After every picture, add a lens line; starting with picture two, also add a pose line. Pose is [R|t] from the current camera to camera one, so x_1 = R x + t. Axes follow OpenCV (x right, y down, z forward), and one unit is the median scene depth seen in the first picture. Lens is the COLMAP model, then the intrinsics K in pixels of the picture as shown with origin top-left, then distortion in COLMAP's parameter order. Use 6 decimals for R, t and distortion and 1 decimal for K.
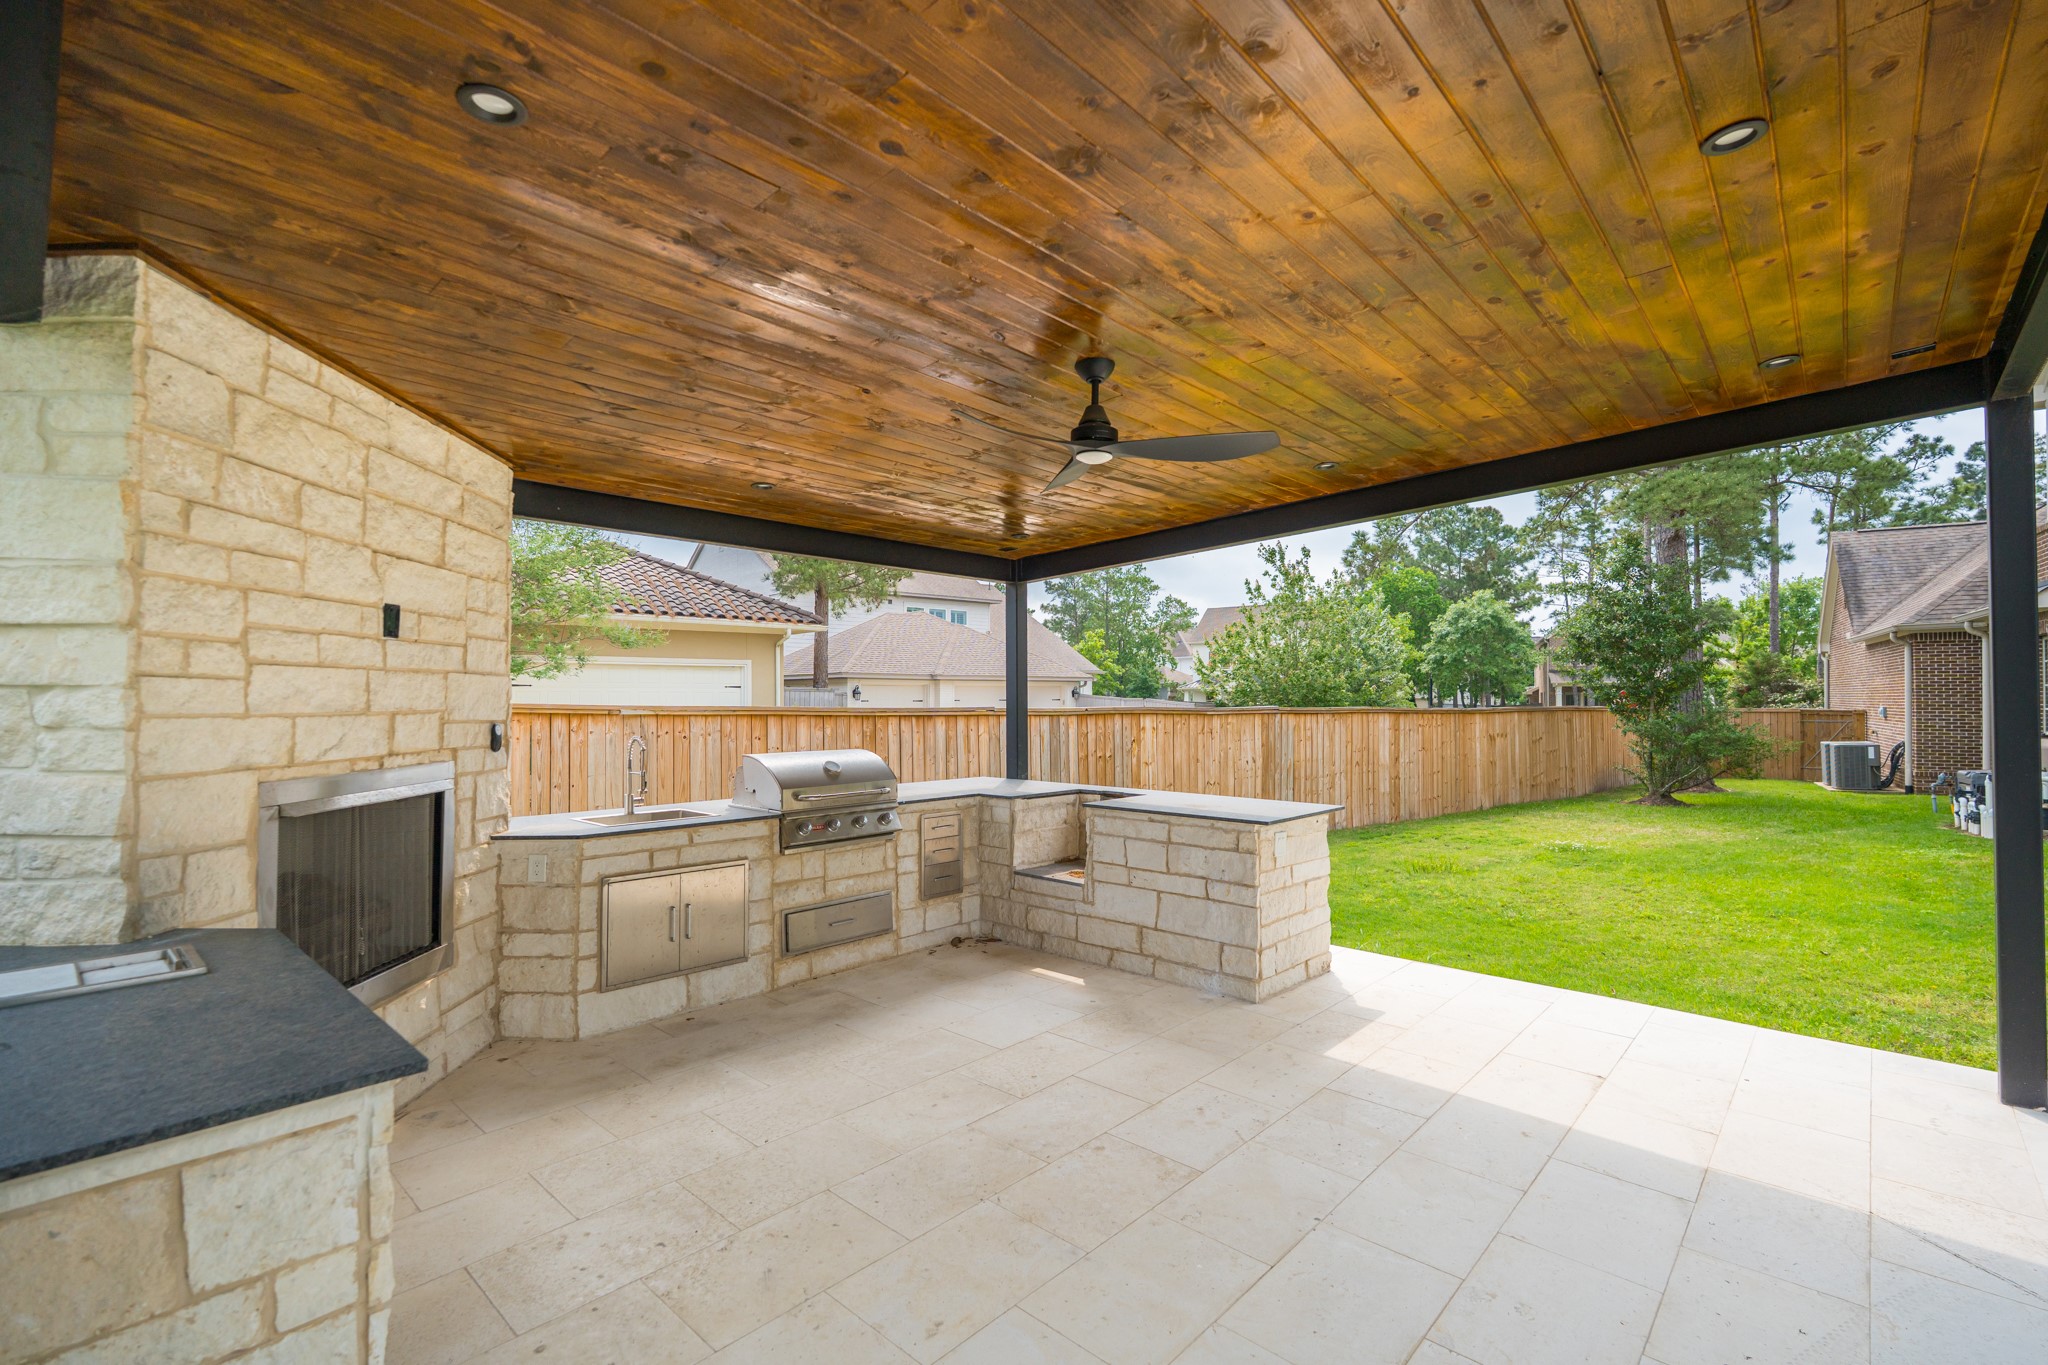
lens RADIAL K [[892.5, 0, 1035.1], [0, 892.5, 686.0], [0, 0, 1]] dist [-0.011011, -0.000029]
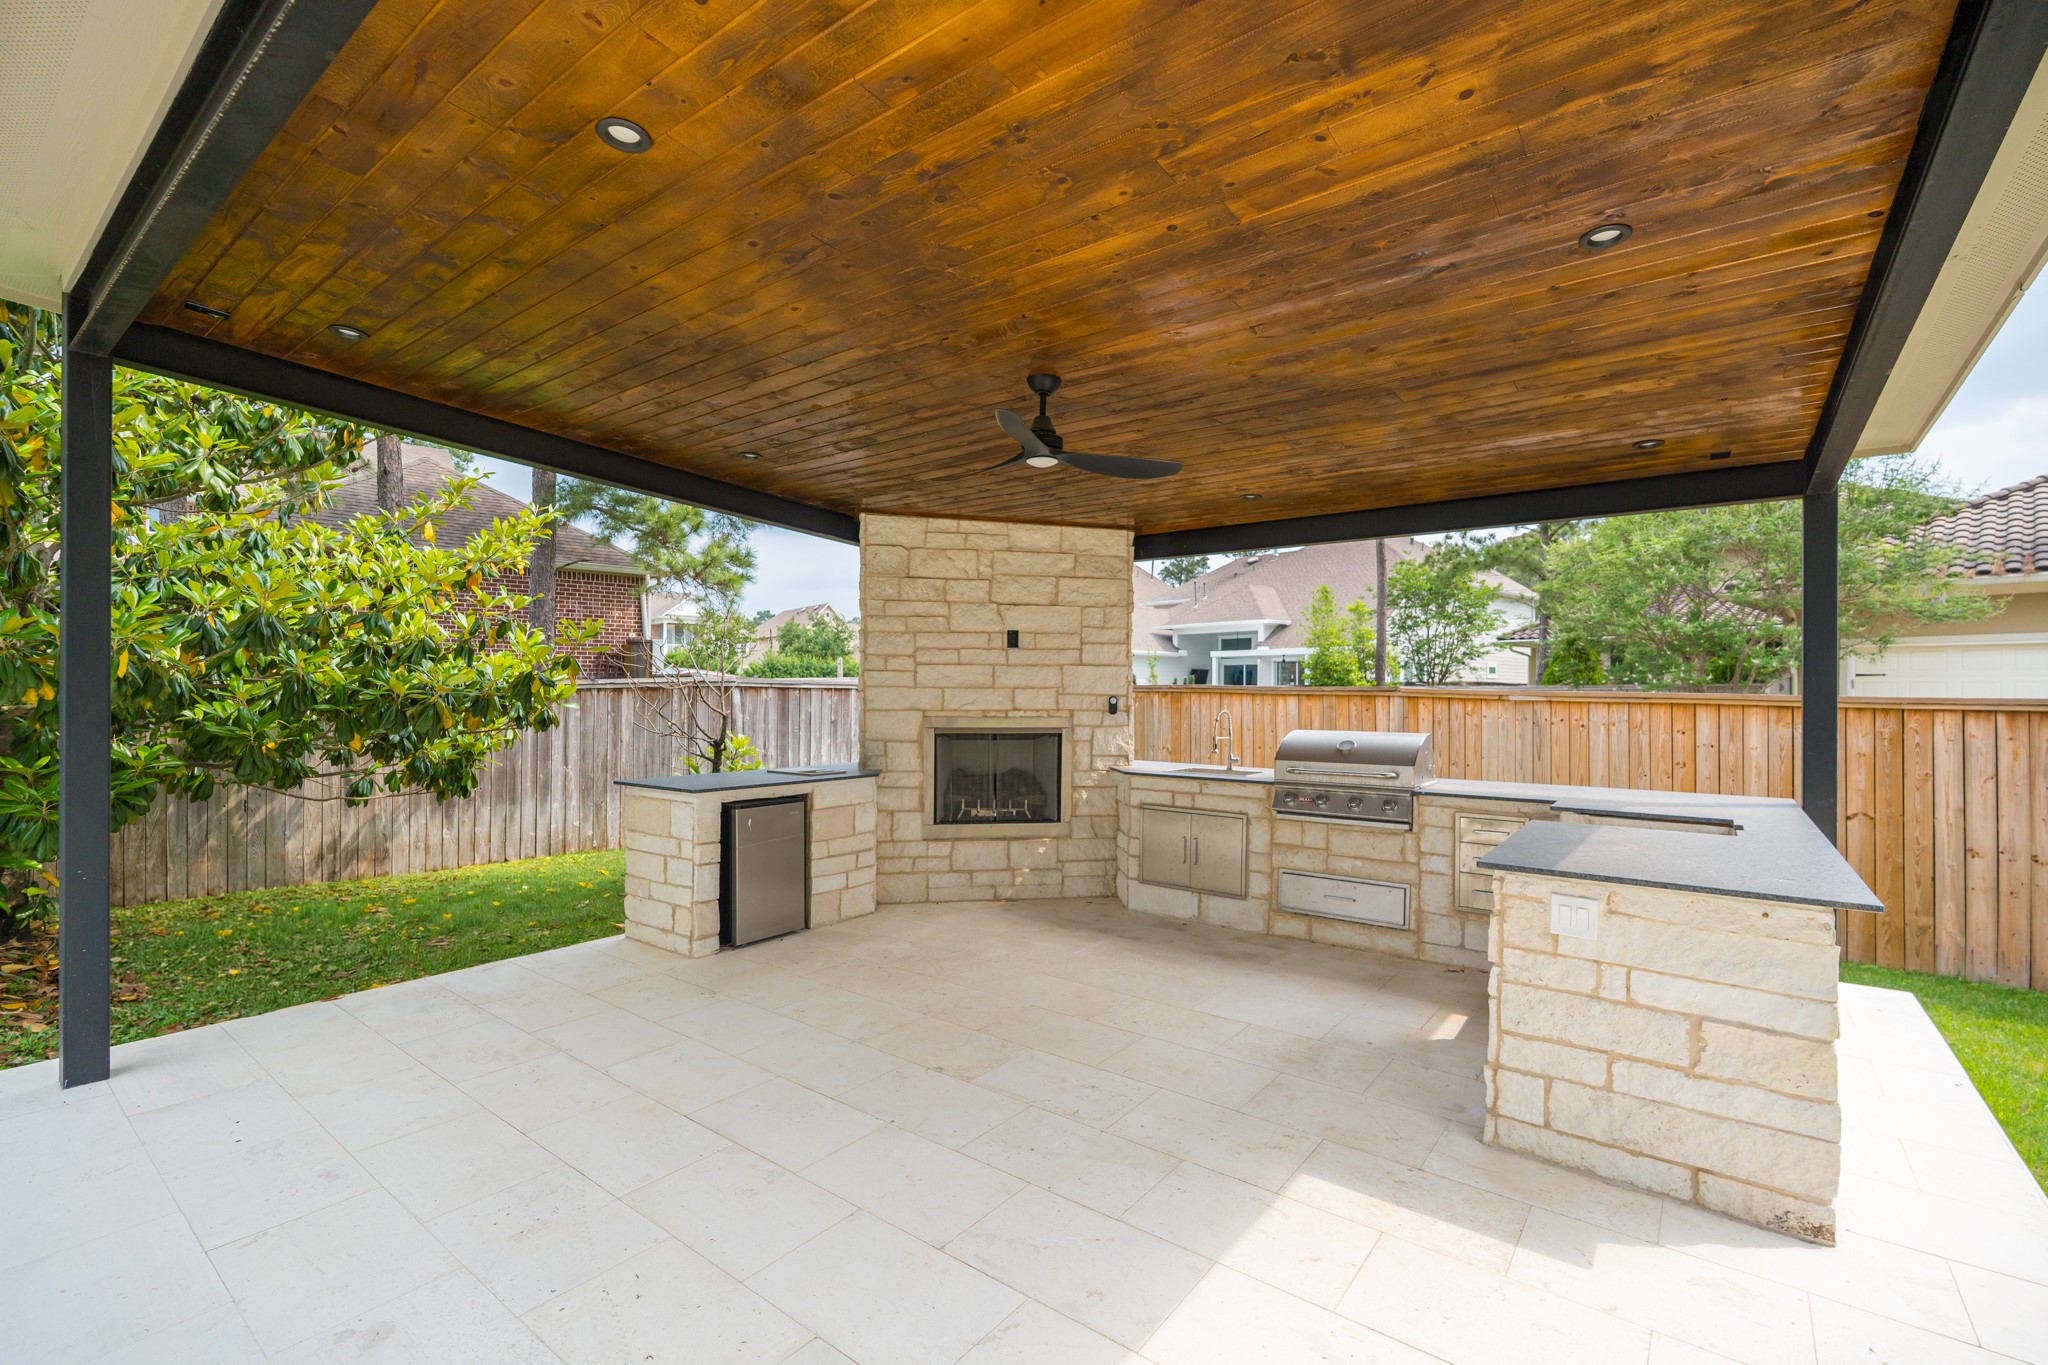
lens RADIAL K [[892.5, 0, 1035.8], [0, 892.5, 688.7], [0, 0, 1]] dist [-0.011011, -0.000029]
pose [[0.109102, -0.002283, -0.994028, 0.983846], [0.010140, 0.999948, -0.001184, 0.029511], [0.993979, -0.009951, 0.109120, 0.706058]]
